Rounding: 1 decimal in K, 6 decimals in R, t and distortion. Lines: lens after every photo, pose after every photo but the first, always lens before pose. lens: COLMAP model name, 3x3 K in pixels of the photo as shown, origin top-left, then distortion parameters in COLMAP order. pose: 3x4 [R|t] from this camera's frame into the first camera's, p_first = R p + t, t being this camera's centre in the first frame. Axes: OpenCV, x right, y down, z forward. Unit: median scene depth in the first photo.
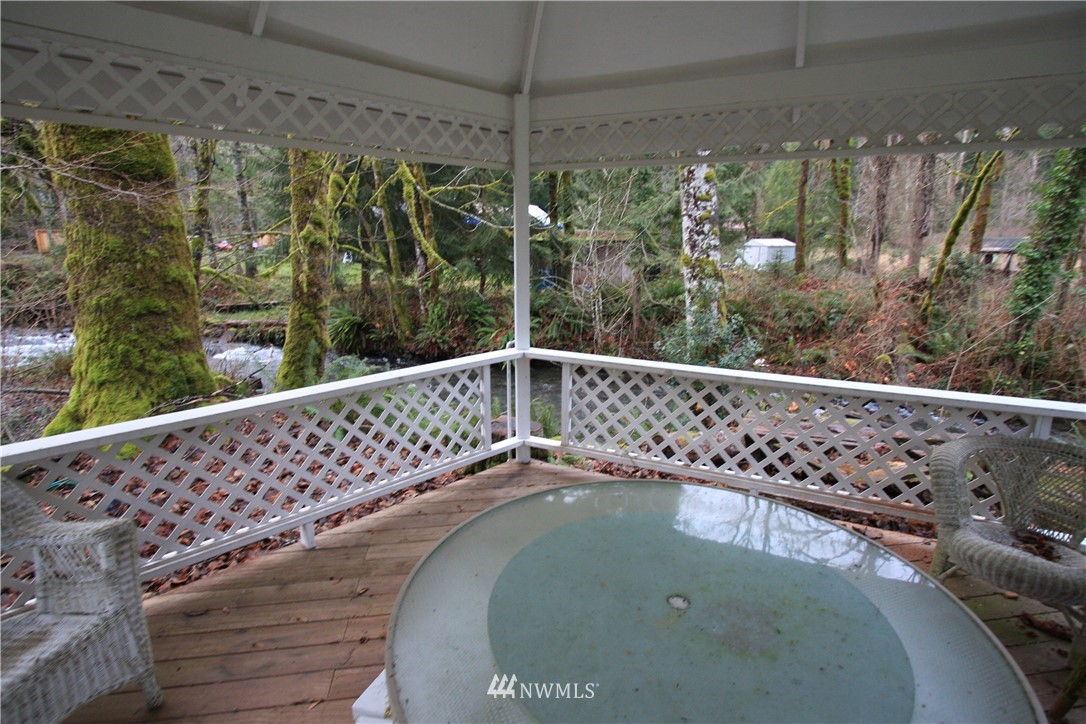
lens RADIAL K [[552.3, 0, 541.3], [0, 552.3, 364.3], [0, 0, 1]] dist [-0.006846, 0.000910]
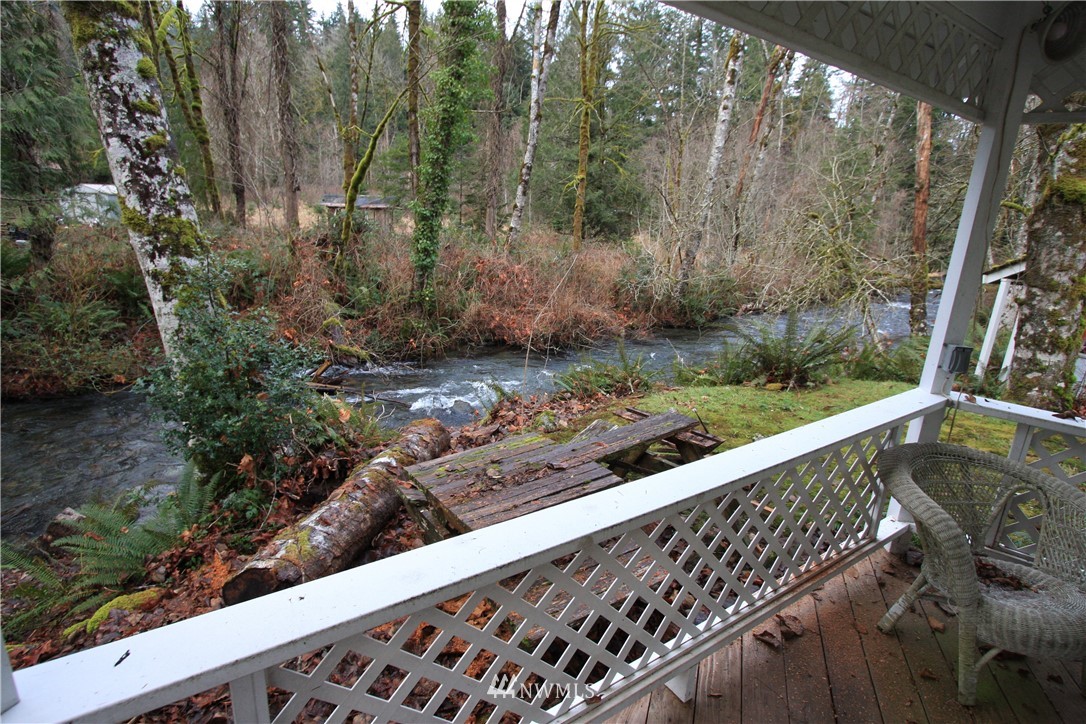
lens RADIAL K [[552.3, 0, 546.5], [0, 552.3, 360.3], [0, 0, 1]] dist [-0.006846, 0.000910]
pose [[0.482681, -0.212031, 0.849742, -0.037083], [0.146742, 0.976115, 0.160210, -0.080152], [-0.863415, 0.047362, 0.502266, 0.377221]]
